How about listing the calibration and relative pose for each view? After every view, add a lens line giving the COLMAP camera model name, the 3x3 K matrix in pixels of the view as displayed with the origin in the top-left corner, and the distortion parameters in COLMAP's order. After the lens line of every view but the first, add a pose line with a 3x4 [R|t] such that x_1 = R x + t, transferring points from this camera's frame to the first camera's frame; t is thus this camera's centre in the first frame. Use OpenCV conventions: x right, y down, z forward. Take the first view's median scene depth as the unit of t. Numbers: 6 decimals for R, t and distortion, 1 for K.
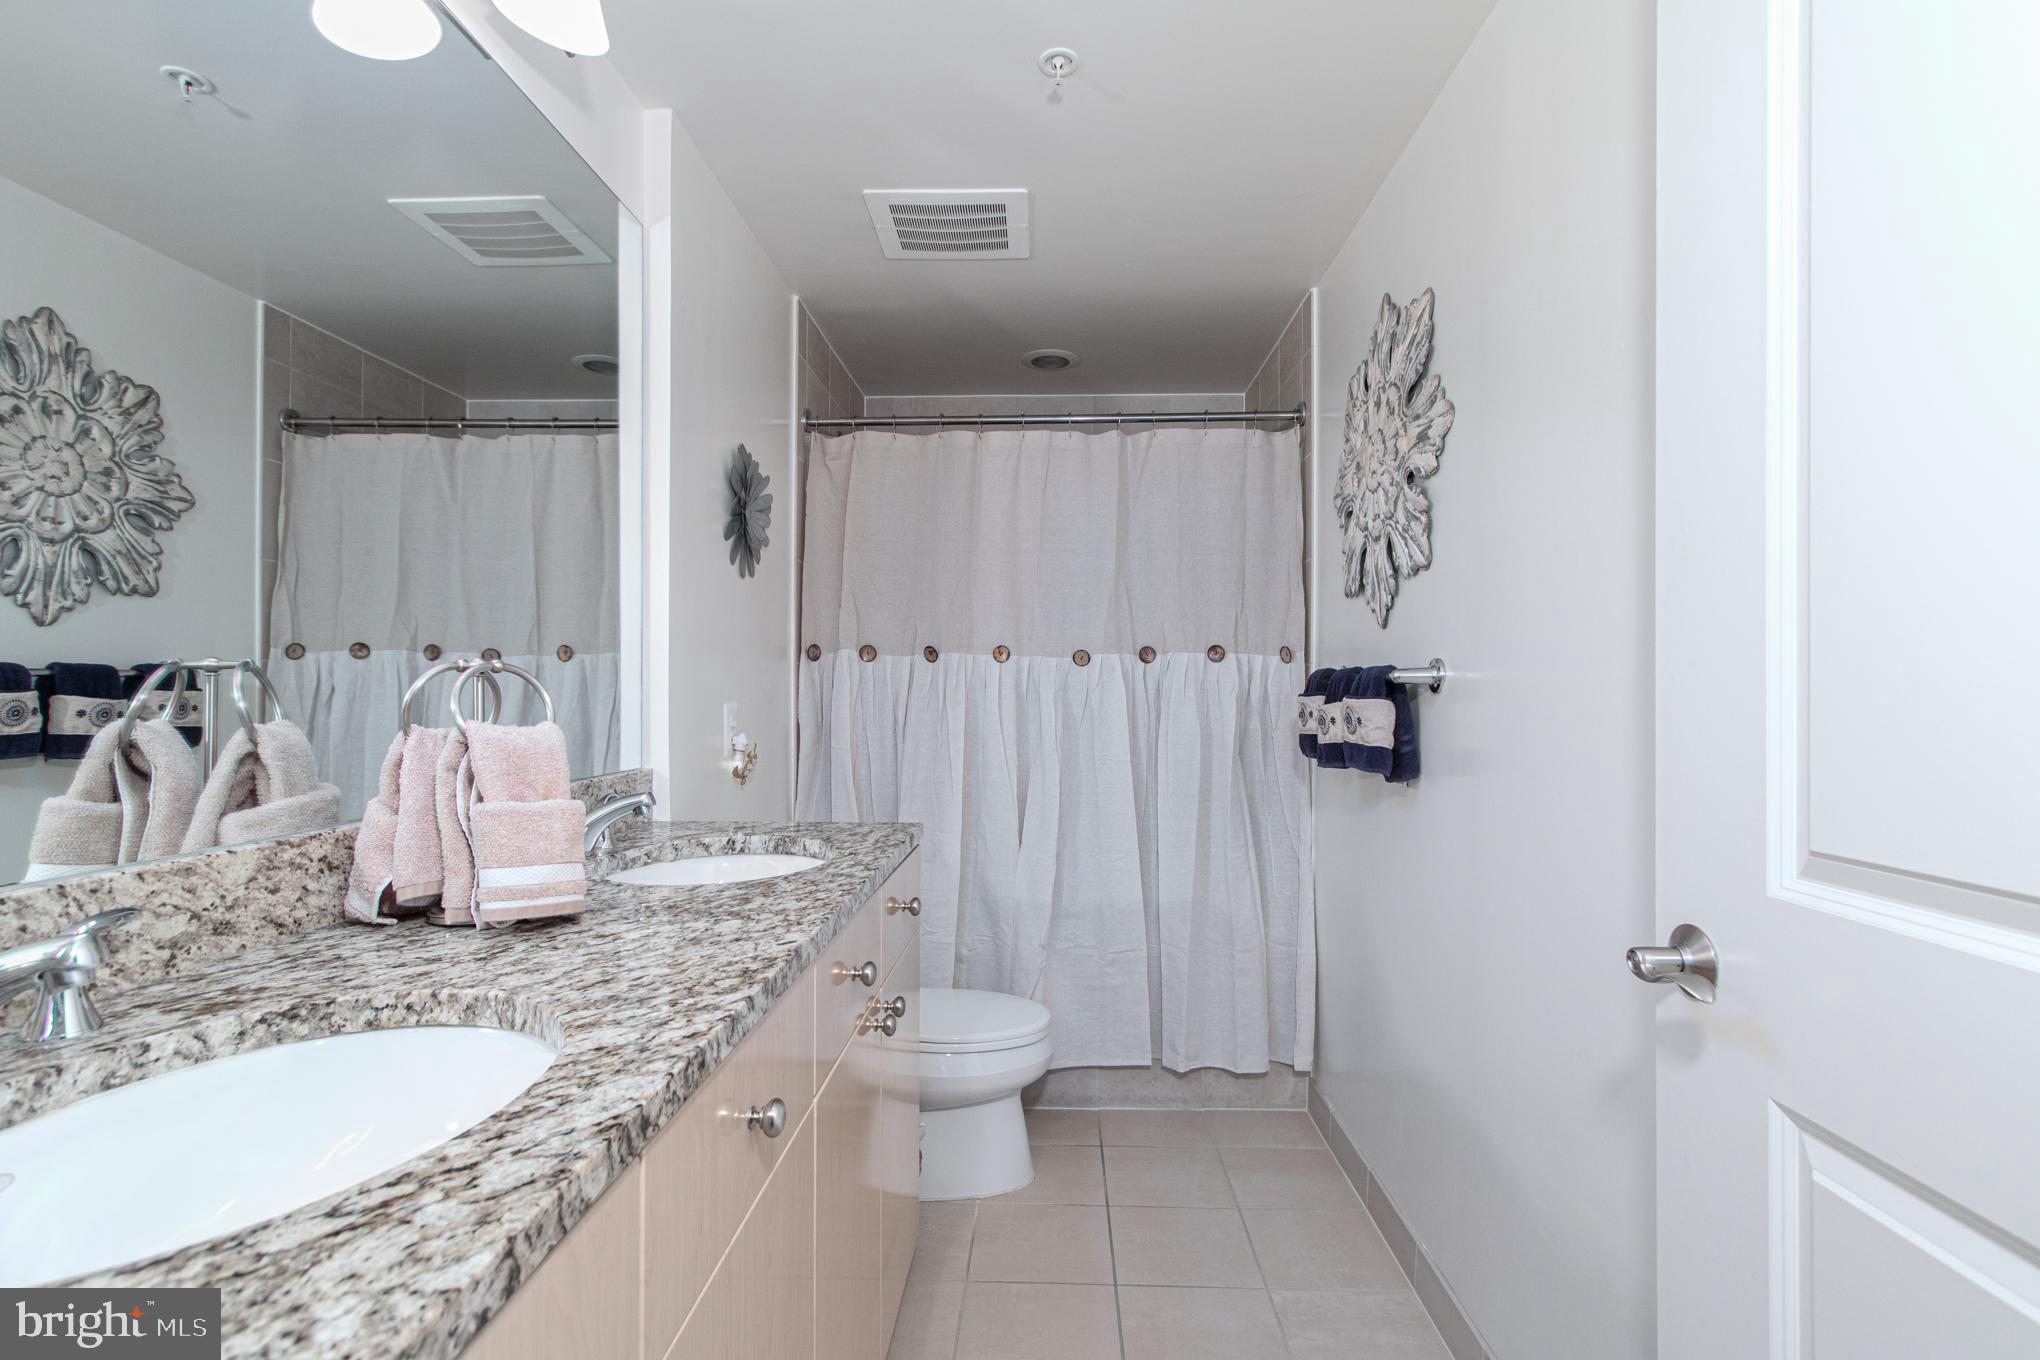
lens RADIAL K [[954.6, 0, 1027.1], [0, 954.6, 687.8], [0, 0, 1]] dist [0.010740, -0.002059]
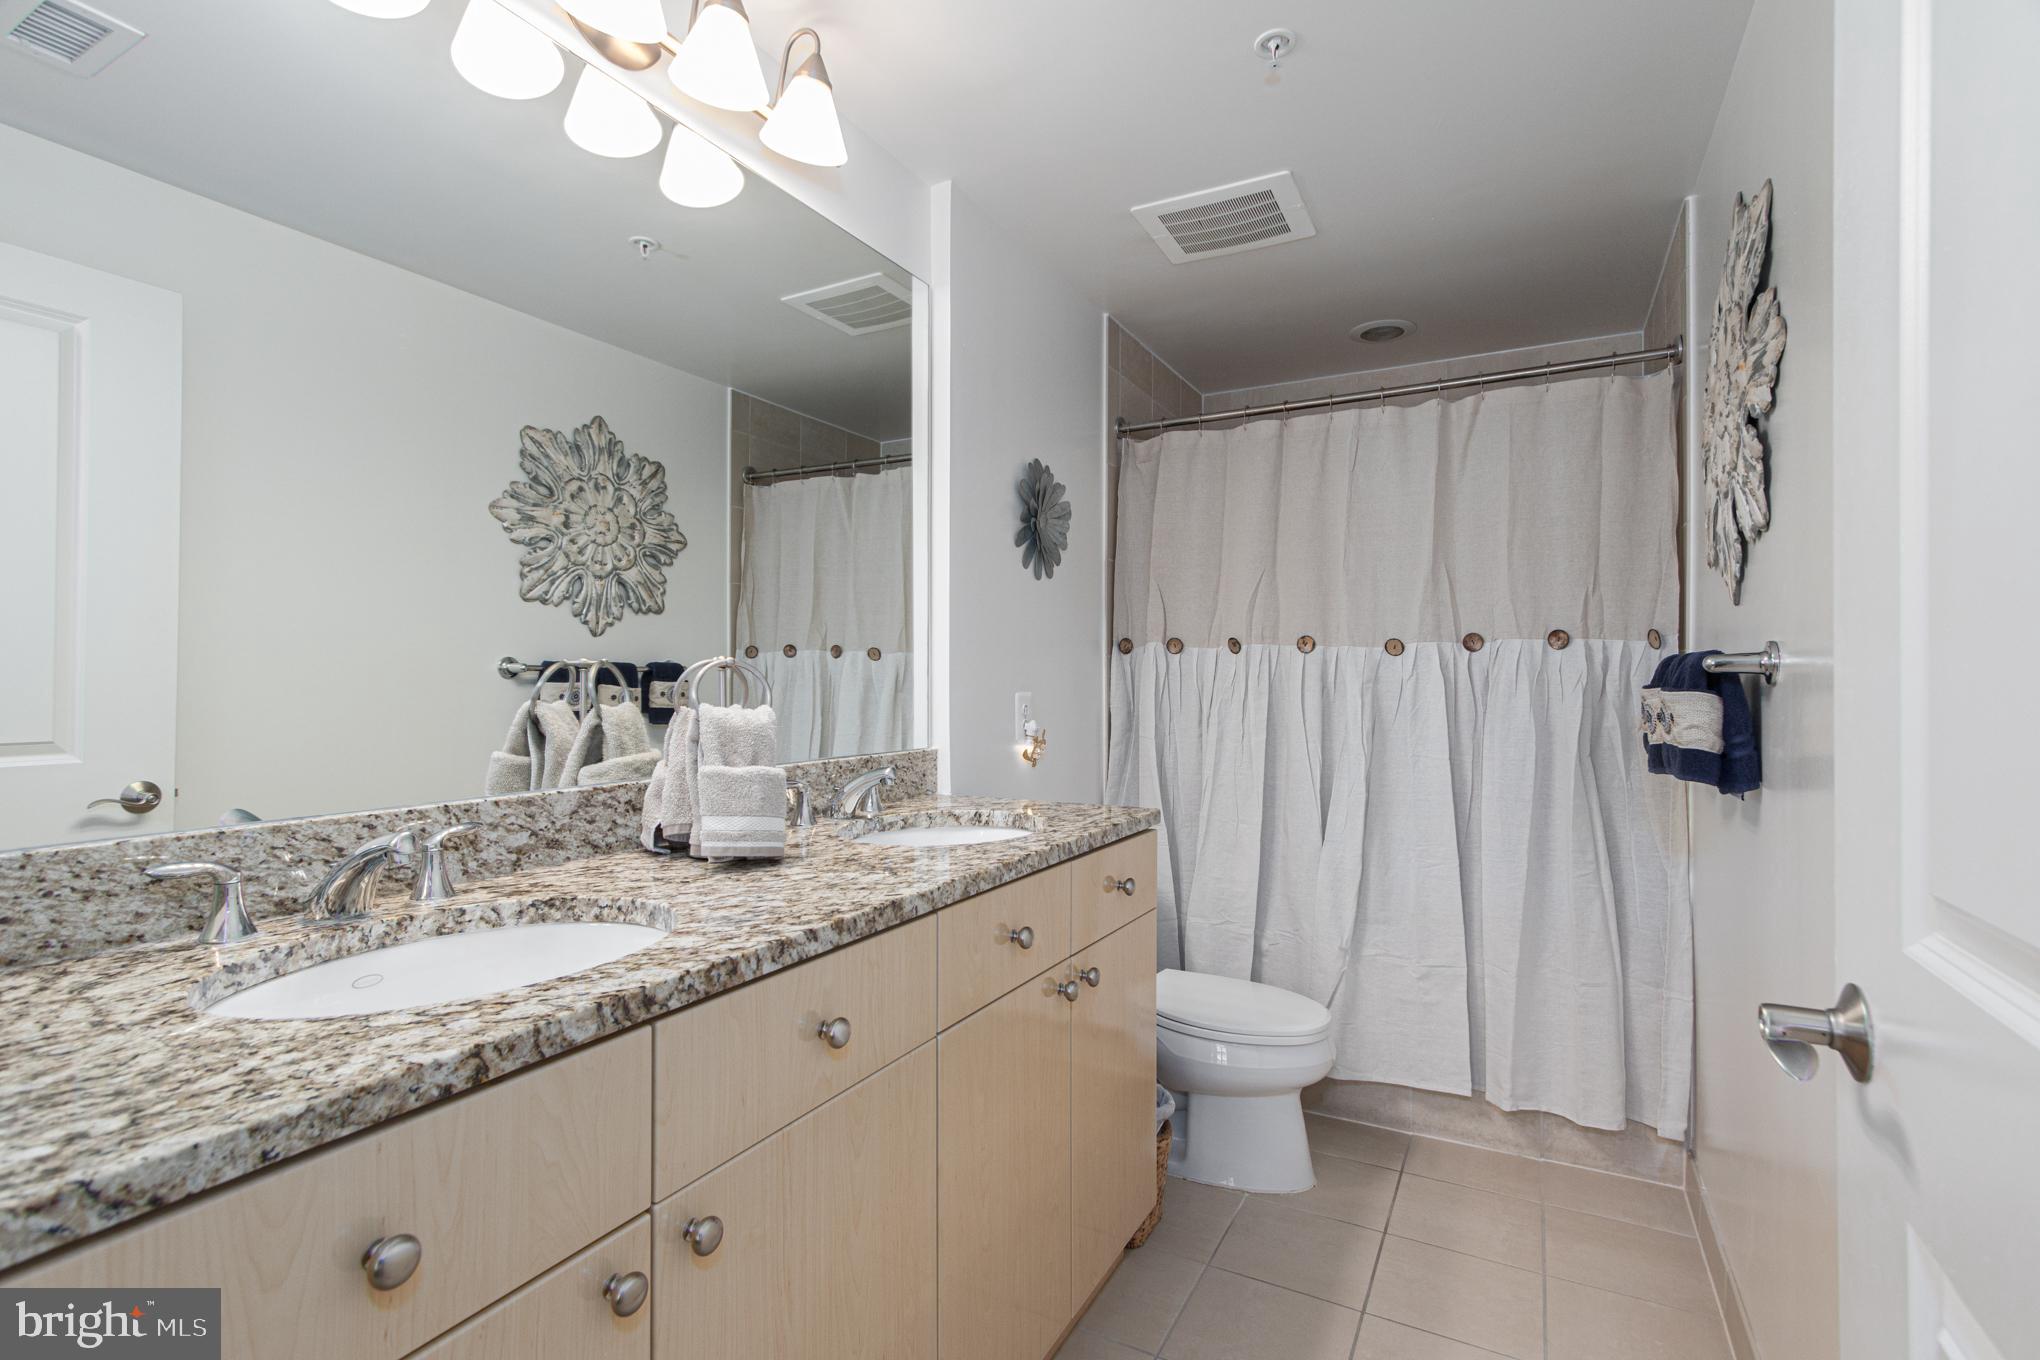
lens RADIAL K [[954.6, 0, 1040.2], [0, 954.6, 674.9], [0, 0, 1]] dist [0.010740, -0.002059]
pose [[0.897556, -0.003278, -0.440889, 0.200221], [0.001174, 0.999987, -0.005045, 0.000656], [0.440899, 0.004011, 0.897548, 0.008518]]
